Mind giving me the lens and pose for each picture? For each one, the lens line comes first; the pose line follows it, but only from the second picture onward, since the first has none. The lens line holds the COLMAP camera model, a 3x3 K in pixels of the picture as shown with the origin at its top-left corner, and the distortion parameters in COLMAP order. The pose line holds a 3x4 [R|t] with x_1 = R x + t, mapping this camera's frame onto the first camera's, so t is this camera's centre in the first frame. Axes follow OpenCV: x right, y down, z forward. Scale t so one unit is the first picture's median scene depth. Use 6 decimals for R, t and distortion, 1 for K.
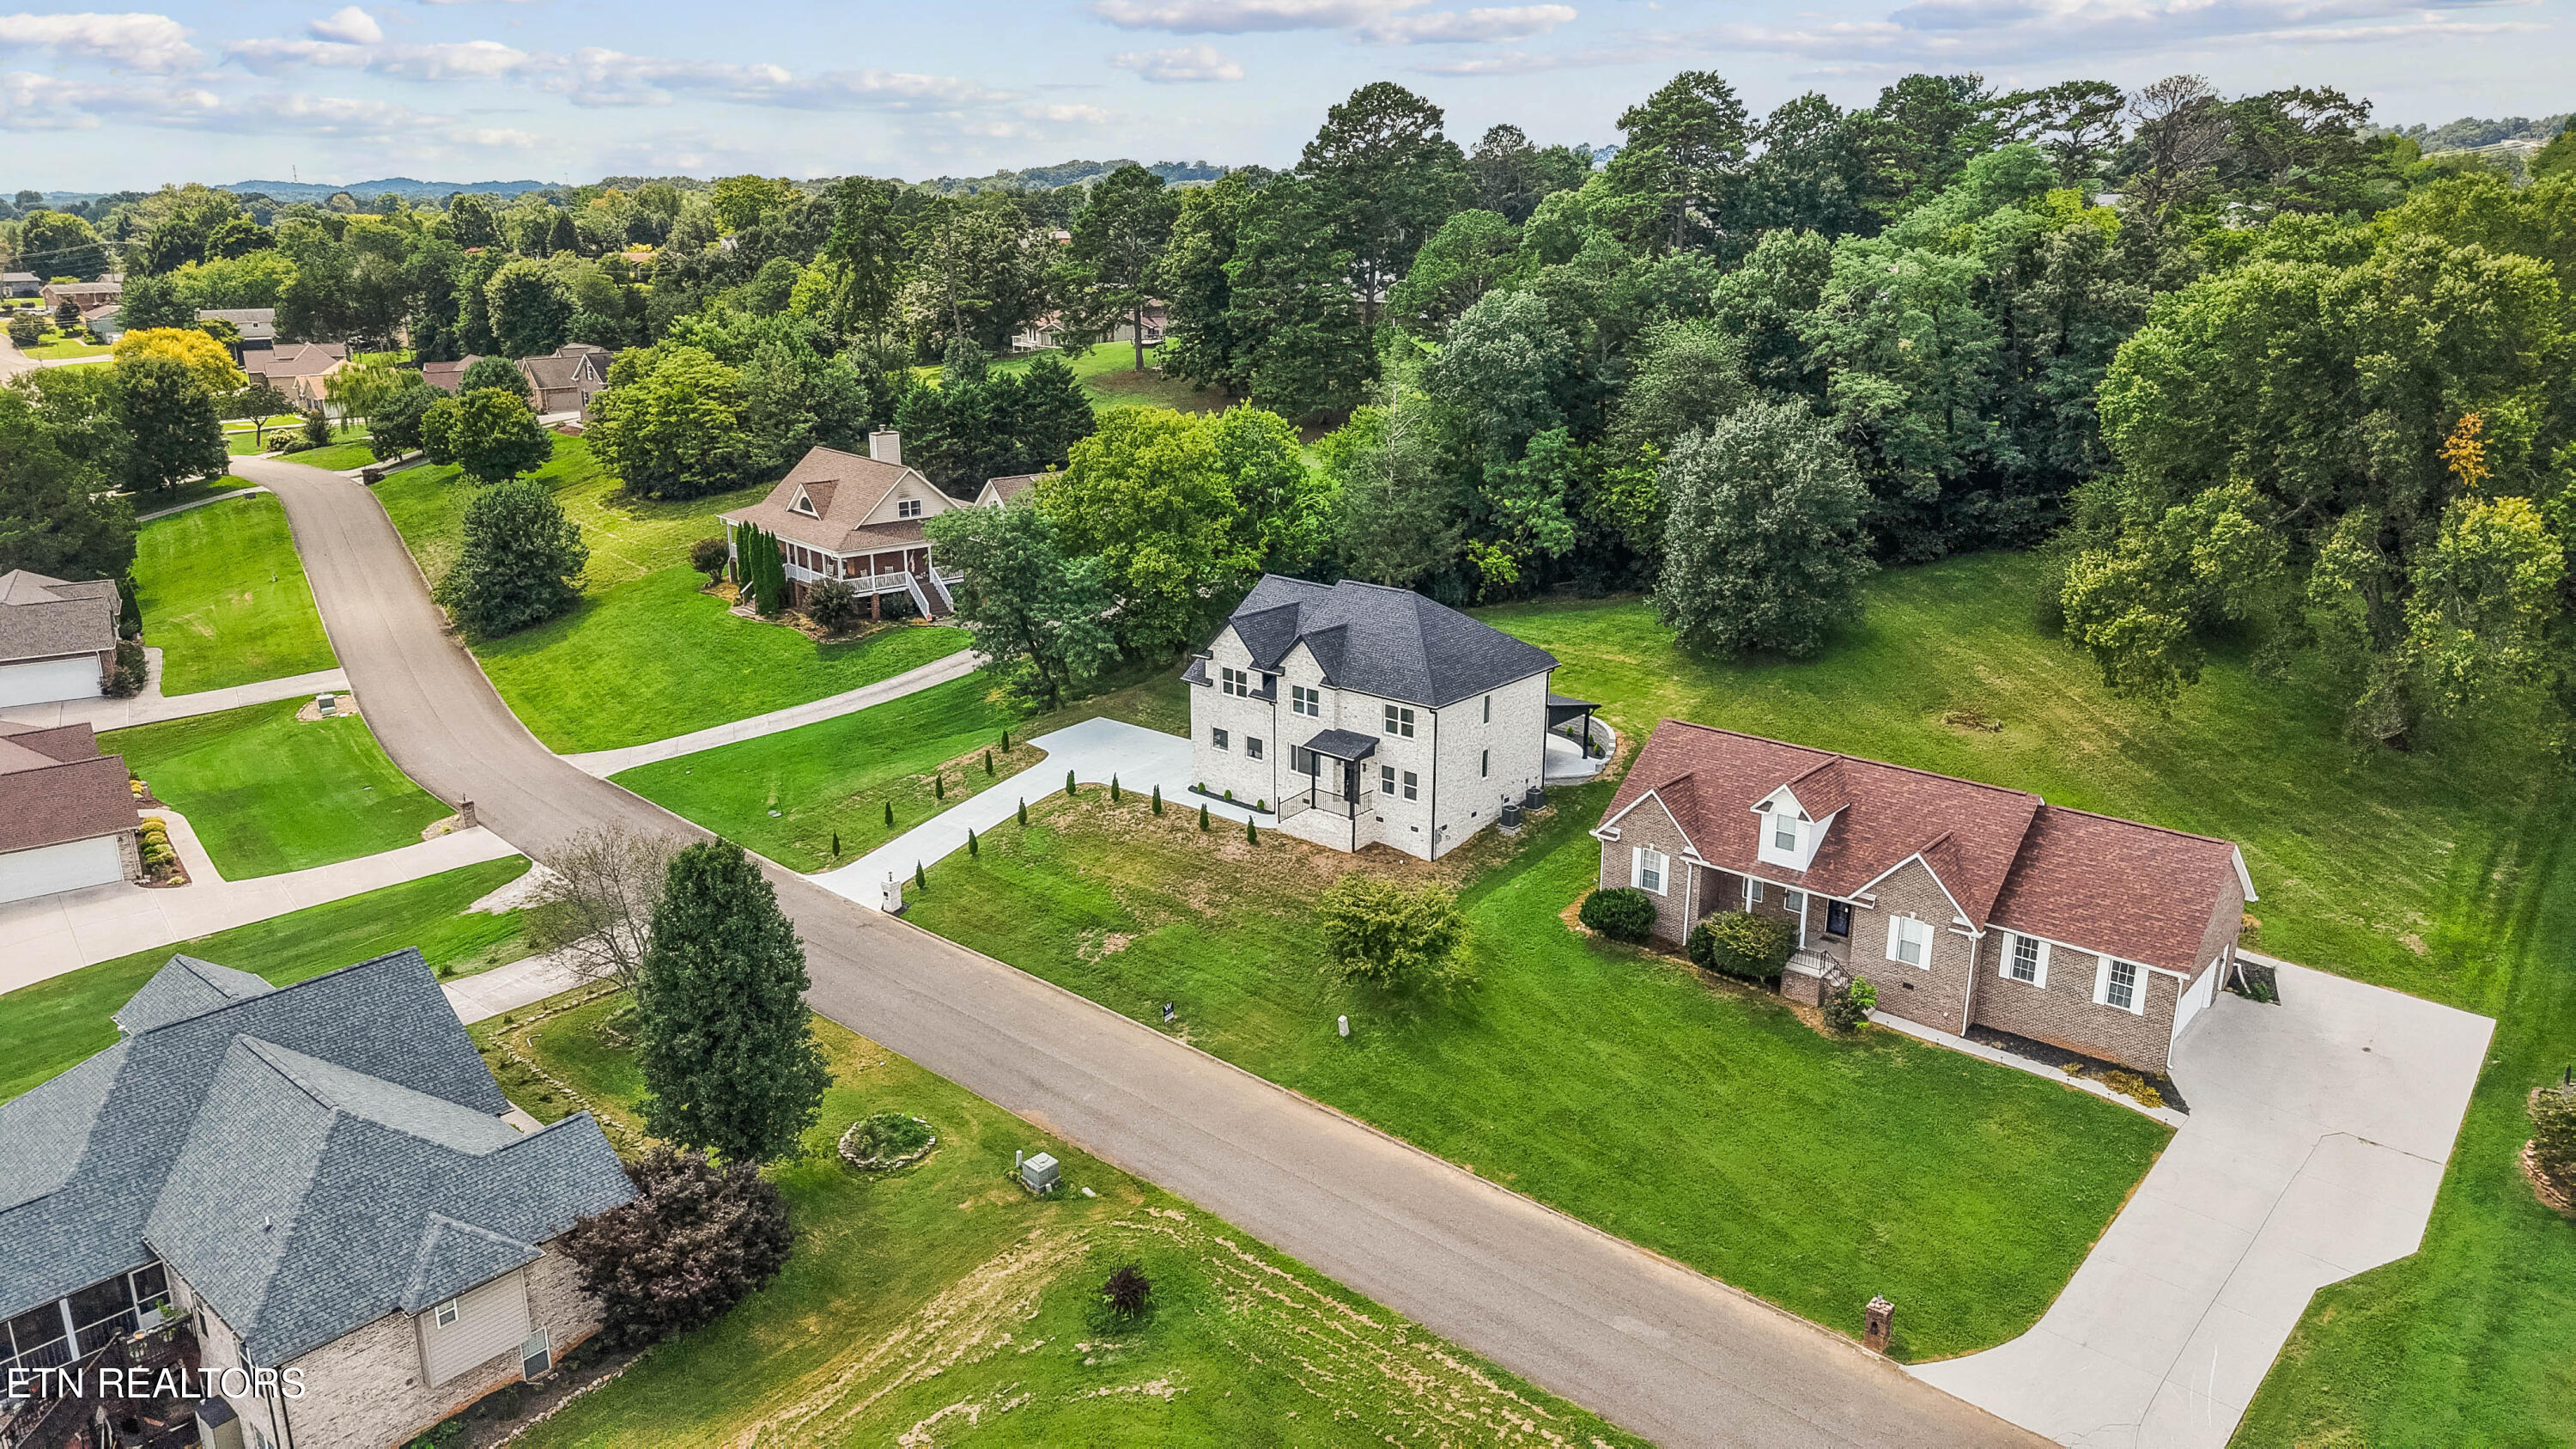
lens RADIAL K [[1687.4, 0, 1329.7], [0, 1687.4, 790.1], [0, 0, 1]] dist [0.087141, 0.000070]
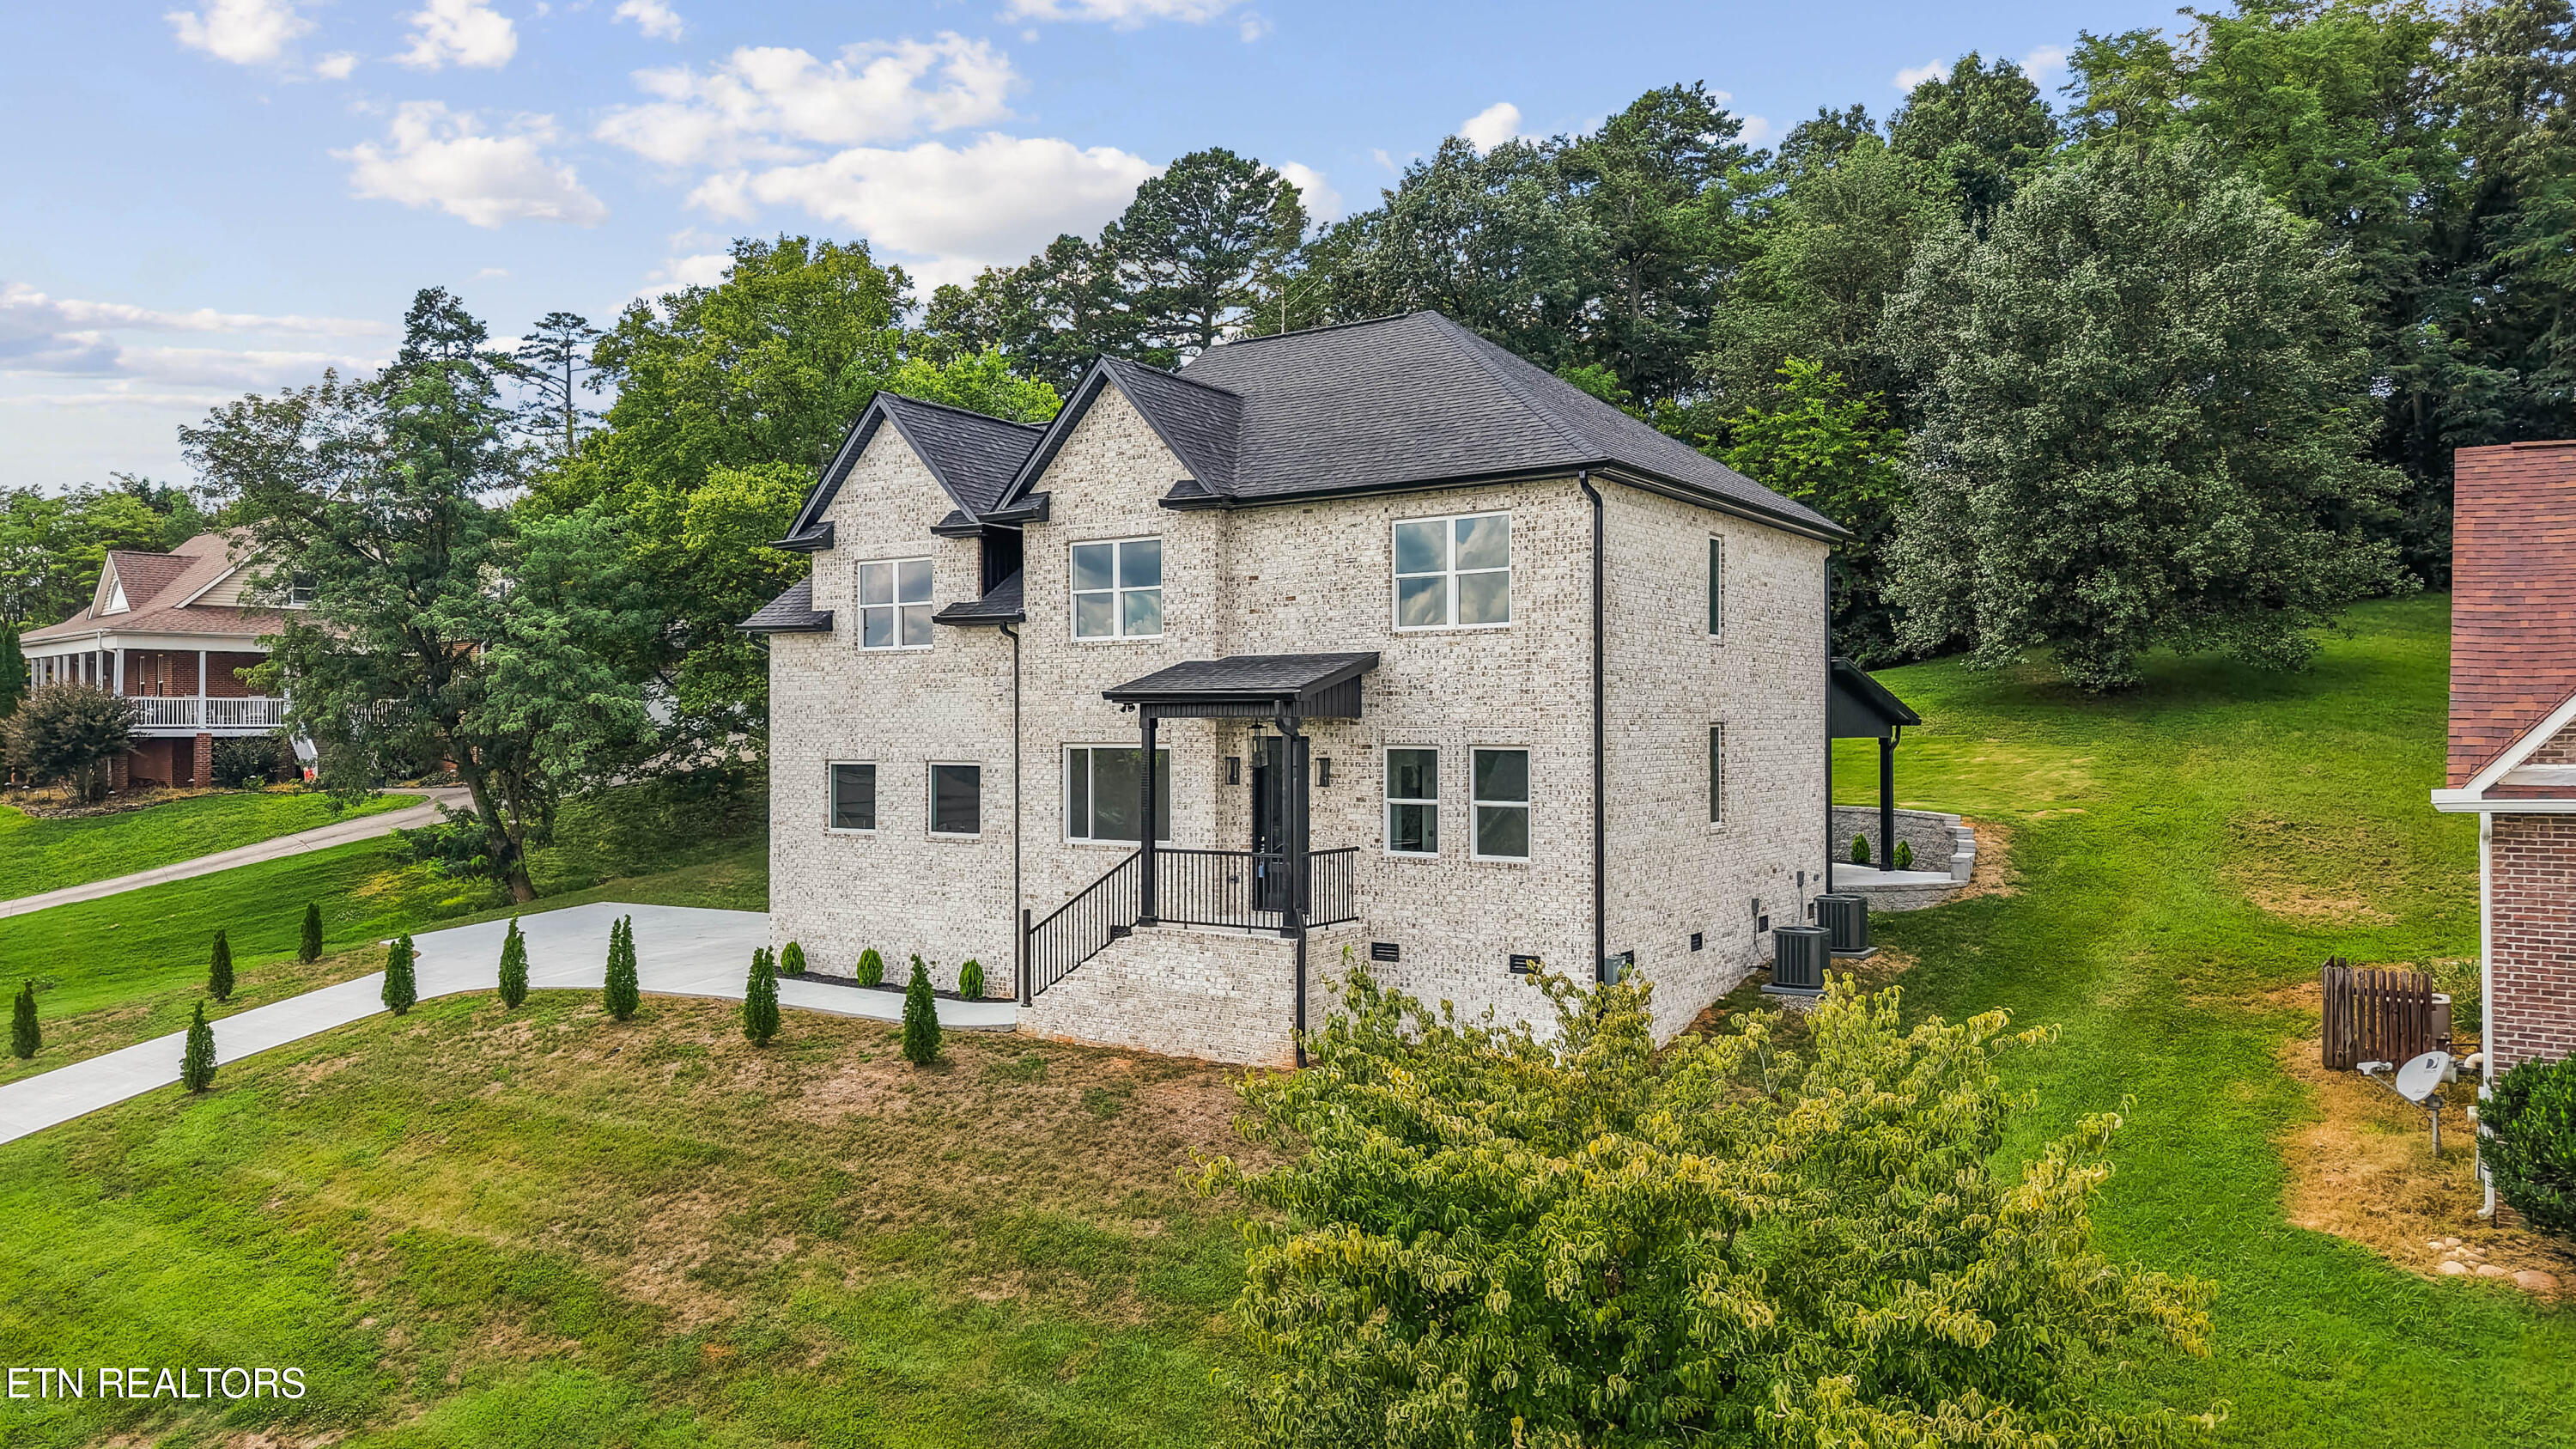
lens RADIAL K [[1791.9, 0, 1352.6], [0, 1791.9, 689.5], [0, 0, 1]] dist [-0.001661, -0.068049]
pose [[0.993214, -0.014448, 0.115397, -0.009702], [0.052444, 0.941279, -0.333532, 0.075311], [-0.103802, 0.337321, 0.935649, 0.709877]]
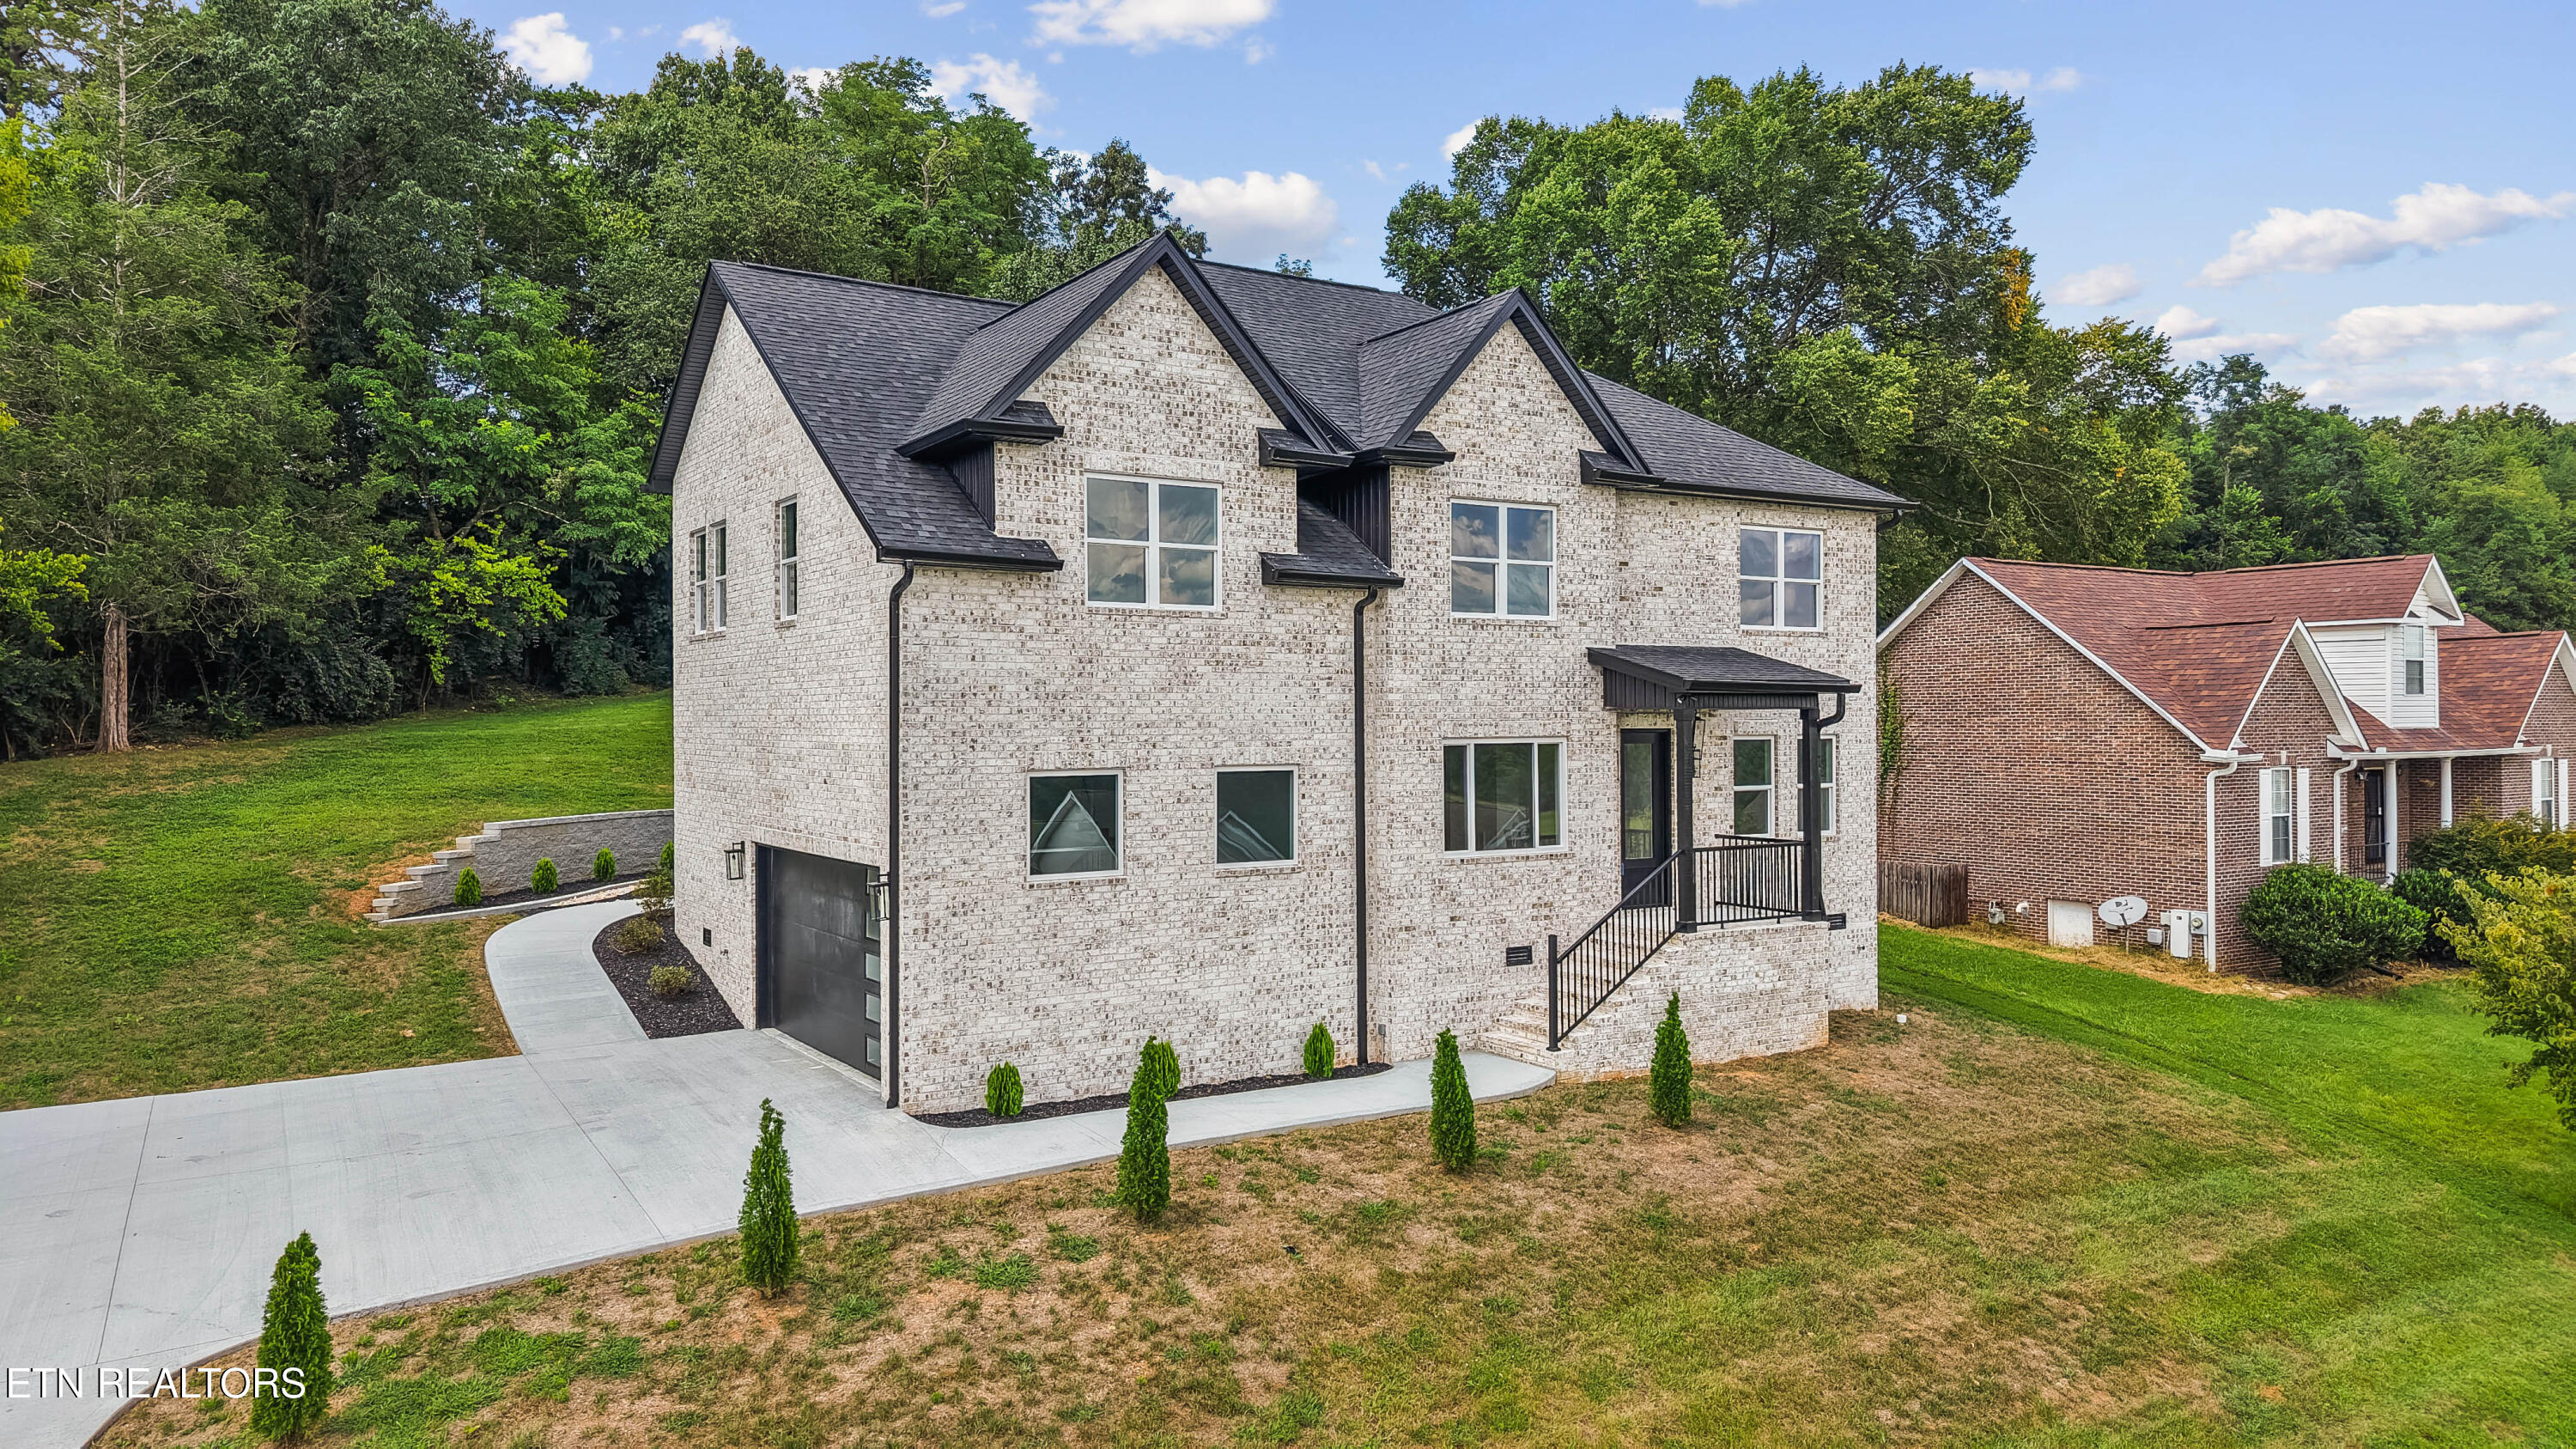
lens RADIAL K [[1744.7, 0, 1284.2], [0, 1744.7, 699.3], [0, 0, 1]] dist [-0.000589, -0.003356]
pose [[0.308537, -0.011317, 0.951145, -0.287867], [0.305111, 0.948271, -0.087690, -0.018768], [-0.900951, 0.317260, 0.296029, 0.970646]]
